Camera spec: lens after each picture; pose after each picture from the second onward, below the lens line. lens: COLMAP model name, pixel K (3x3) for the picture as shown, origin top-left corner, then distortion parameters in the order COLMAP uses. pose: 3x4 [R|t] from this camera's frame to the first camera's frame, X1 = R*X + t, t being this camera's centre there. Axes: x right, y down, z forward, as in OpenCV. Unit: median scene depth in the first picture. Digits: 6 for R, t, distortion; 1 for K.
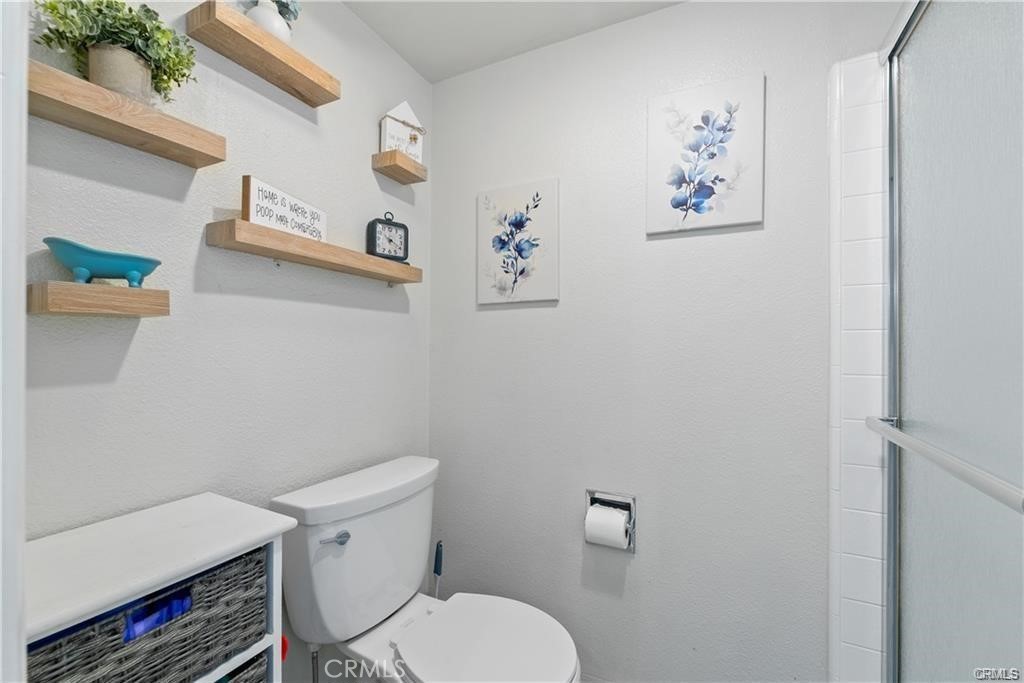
lens RADIAL K [[419.2, 0, 514.3], [0, 419.2, 343.4], [0, 0, 1]] dist [0.001981, -0.000430]
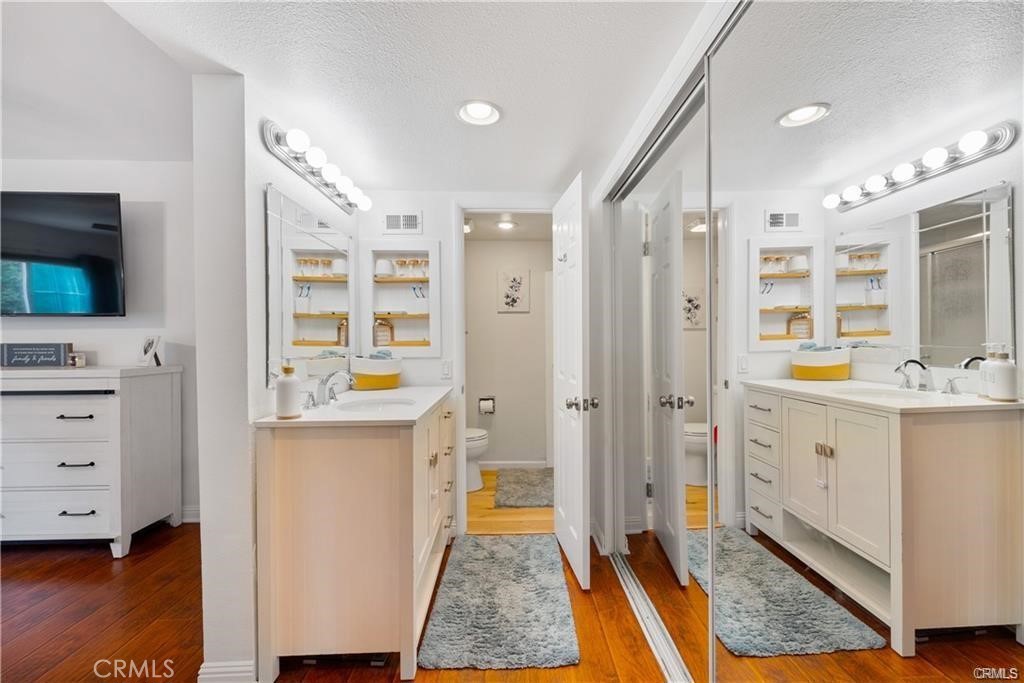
lens RADIAL K [[419.2, 0, 514.2], [0, 419.2, 342.0], [0, 0, 1]] dist [0.001981, -0.000430]
pose [[0.886793, -0.009041, 0.462078, -1.077254], [0.008949, 0.999957, 0.002390, -0.043867], [-0.462080, 0.002016, 0.886836, -1.932574]]
